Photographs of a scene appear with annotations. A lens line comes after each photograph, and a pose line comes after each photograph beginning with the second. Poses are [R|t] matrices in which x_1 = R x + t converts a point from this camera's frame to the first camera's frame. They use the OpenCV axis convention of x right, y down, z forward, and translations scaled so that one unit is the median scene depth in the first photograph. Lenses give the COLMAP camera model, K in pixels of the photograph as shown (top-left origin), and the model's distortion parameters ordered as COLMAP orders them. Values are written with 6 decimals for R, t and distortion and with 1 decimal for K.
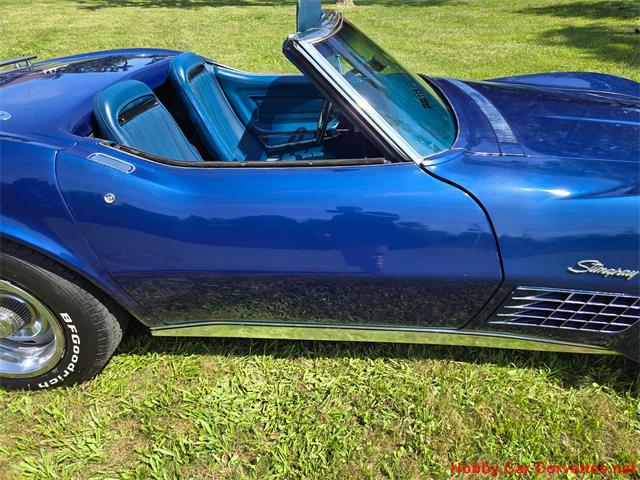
lens RADIAL K [[424.6, 0, 324.8], [0, 424.6, 235.0], [0, 0, 1]] dist [0.062895, -0.051915]
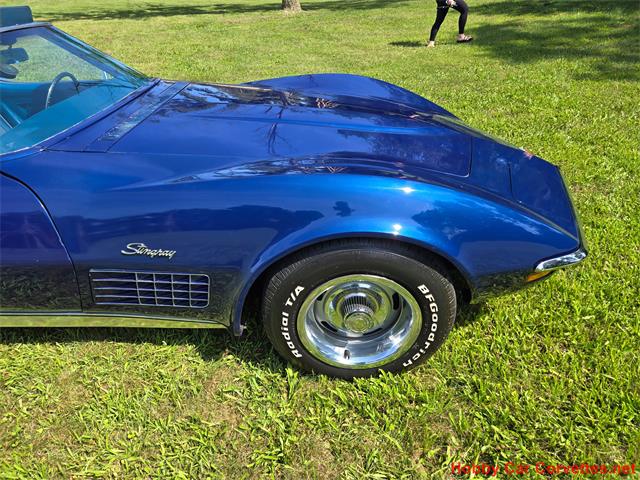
lens RADIAL K [[424.6, 0, 318.9], [0, 424.6, 241.3], [0, 0, 1]] dist [0.062895, -0.051915]
pose [[0.999319, -0.036886, -0.000739, 0.859169], [0.036888, 0.999314, 0.003382, 0.053305], [0.000614, -0.003407, 0.999994, -0.101750]]
